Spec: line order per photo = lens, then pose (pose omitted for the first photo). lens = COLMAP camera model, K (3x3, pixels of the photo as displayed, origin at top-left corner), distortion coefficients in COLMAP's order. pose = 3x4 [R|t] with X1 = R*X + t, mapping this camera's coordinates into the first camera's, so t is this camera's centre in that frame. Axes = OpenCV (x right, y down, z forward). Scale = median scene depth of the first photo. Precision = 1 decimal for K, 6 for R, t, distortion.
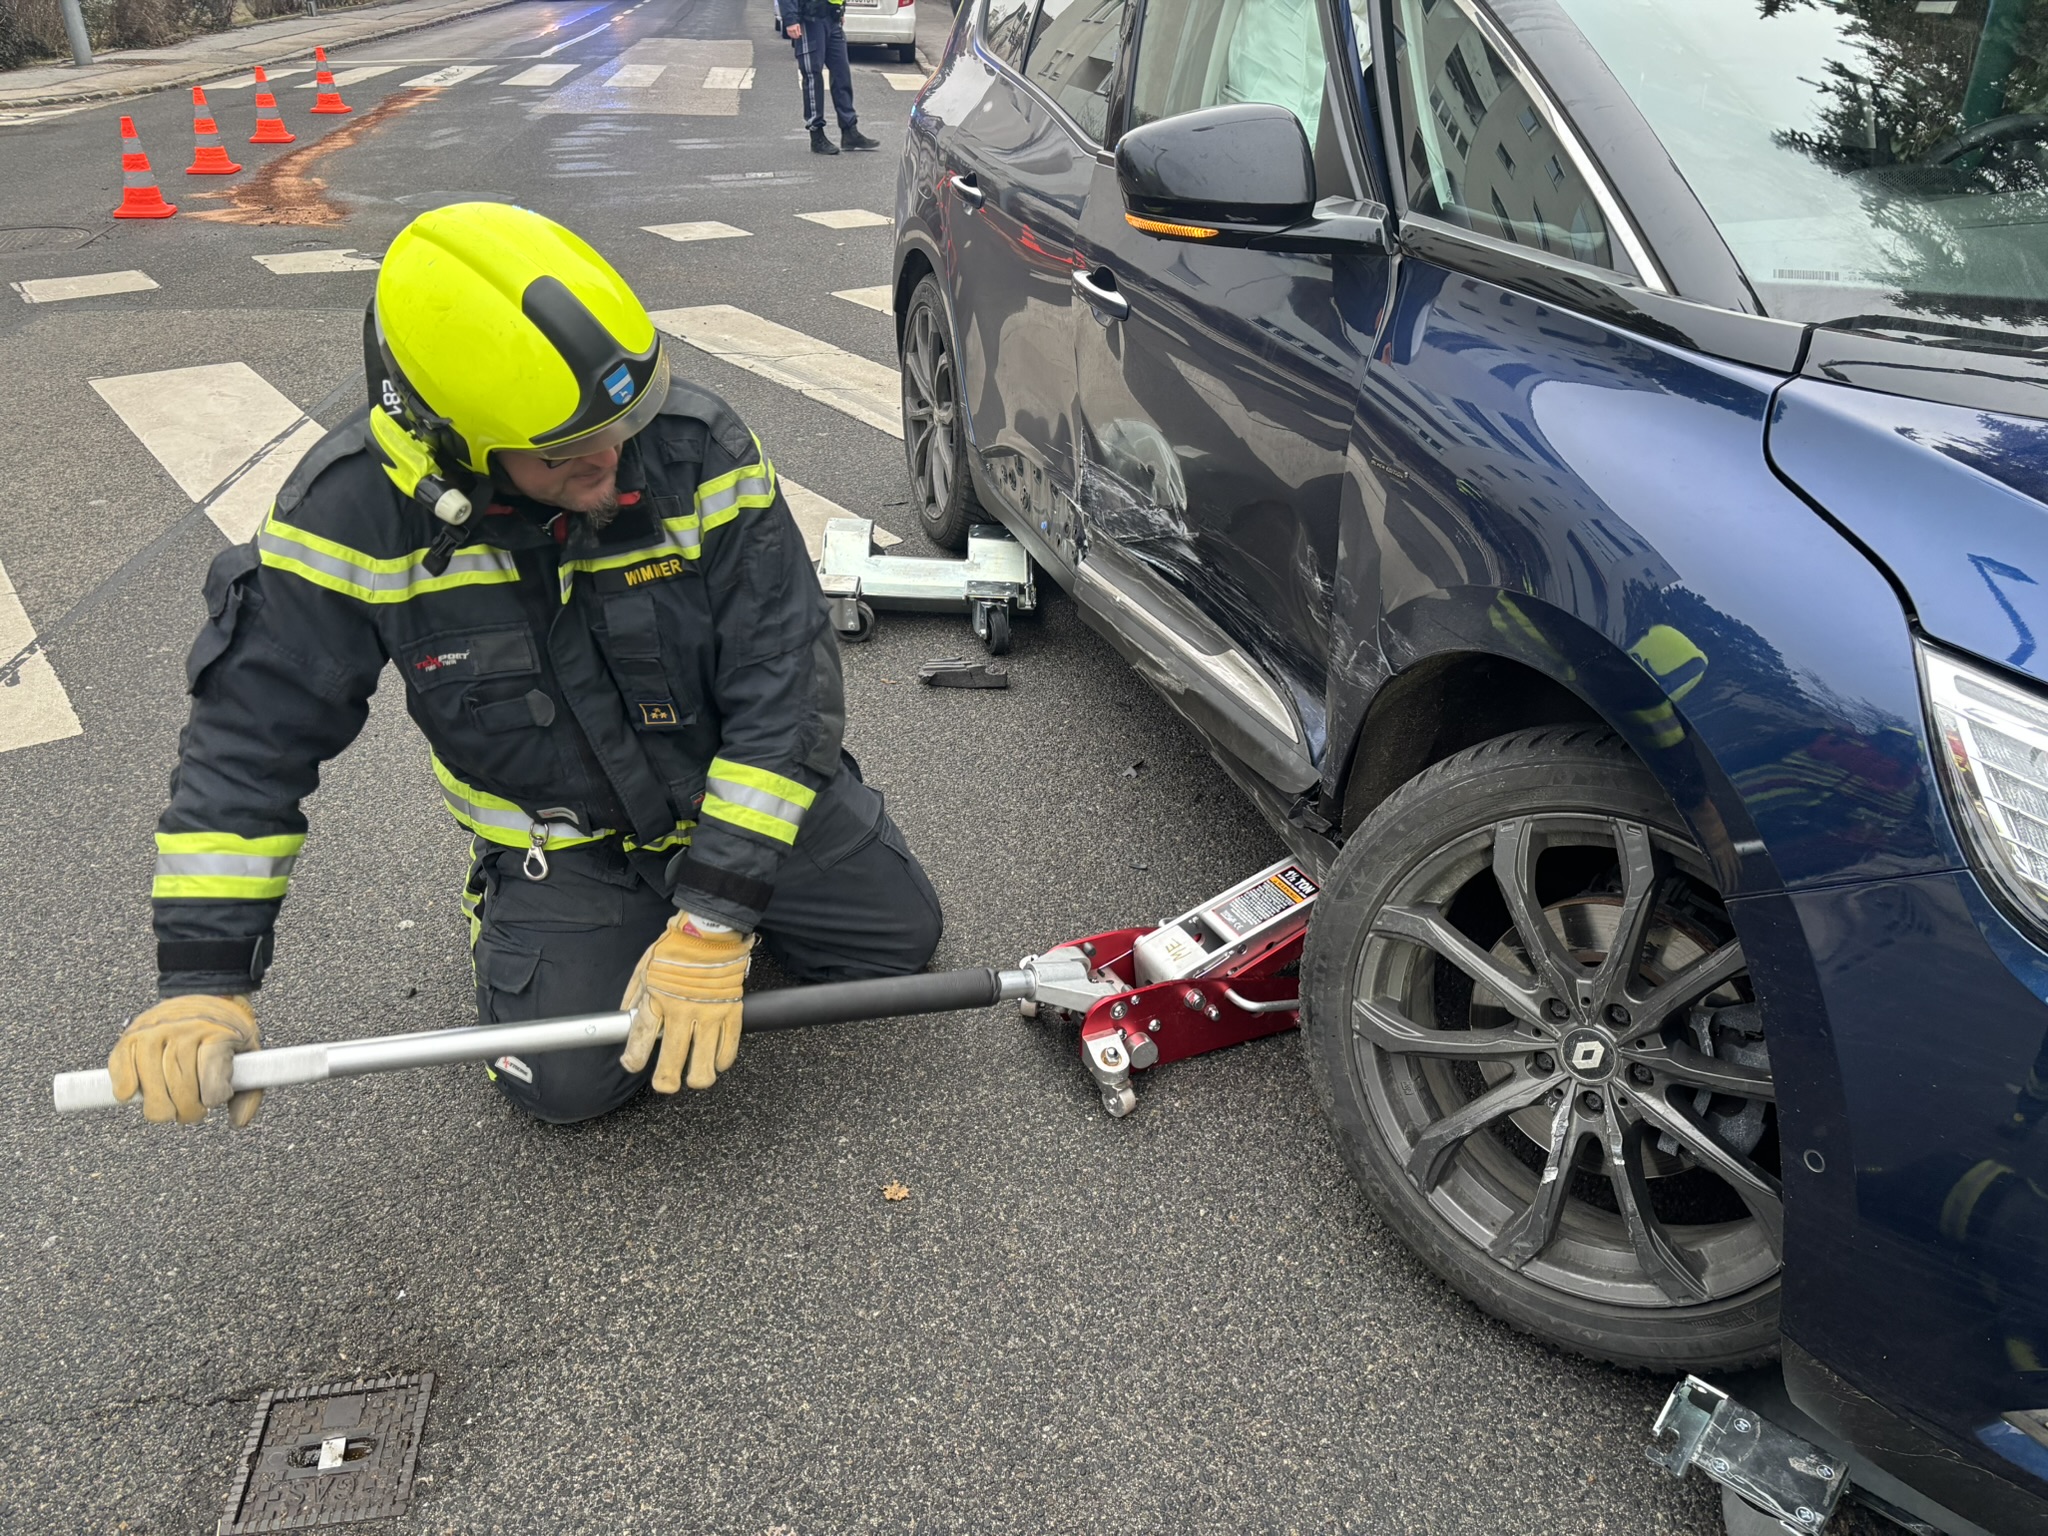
lens RADIAL K [[1555.9, 0, 1023.3], [0, 1555.9, 764.3], [0, 0, 1]] dist [-0.050090, -0.002144]
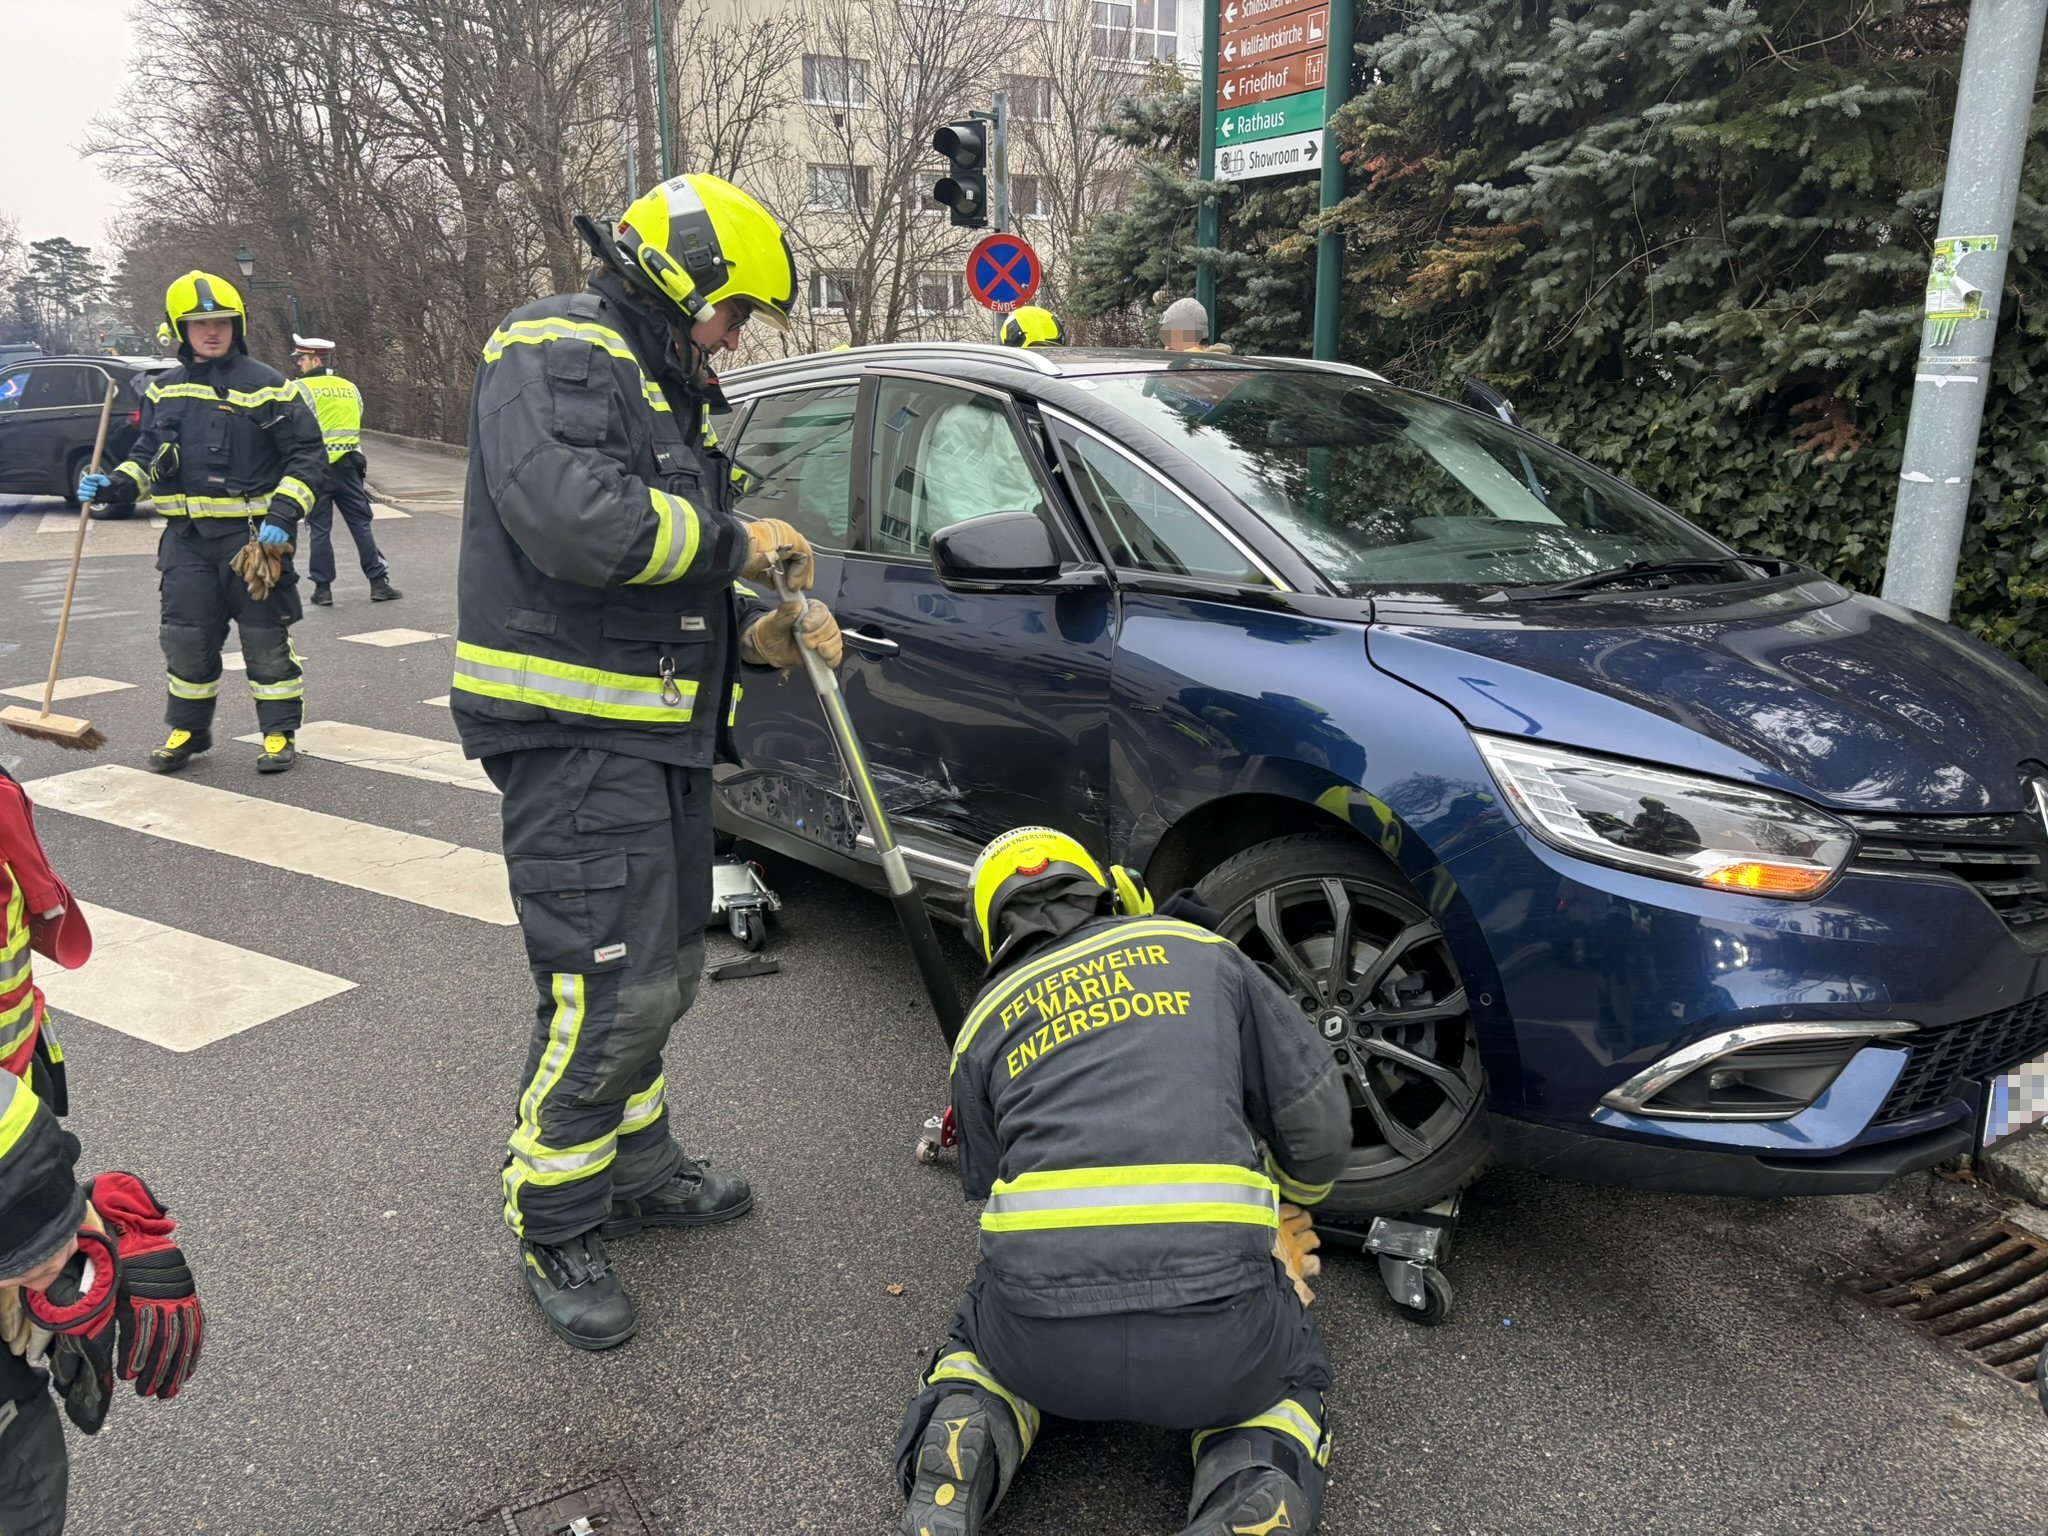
lens RADIAL K [[1555.9, 0, 1024.6], [0, 1555.9, 770.3], [0, 0, 1]] dist [-0.050090, -0.002144]
pose [[0.916043, -0.126218, 0.380703, -0.547286], [0.211838, 0.958254, -0.192024, 0.174067], [-0.340573, 0.256550, 0.904540, -0.480824]]
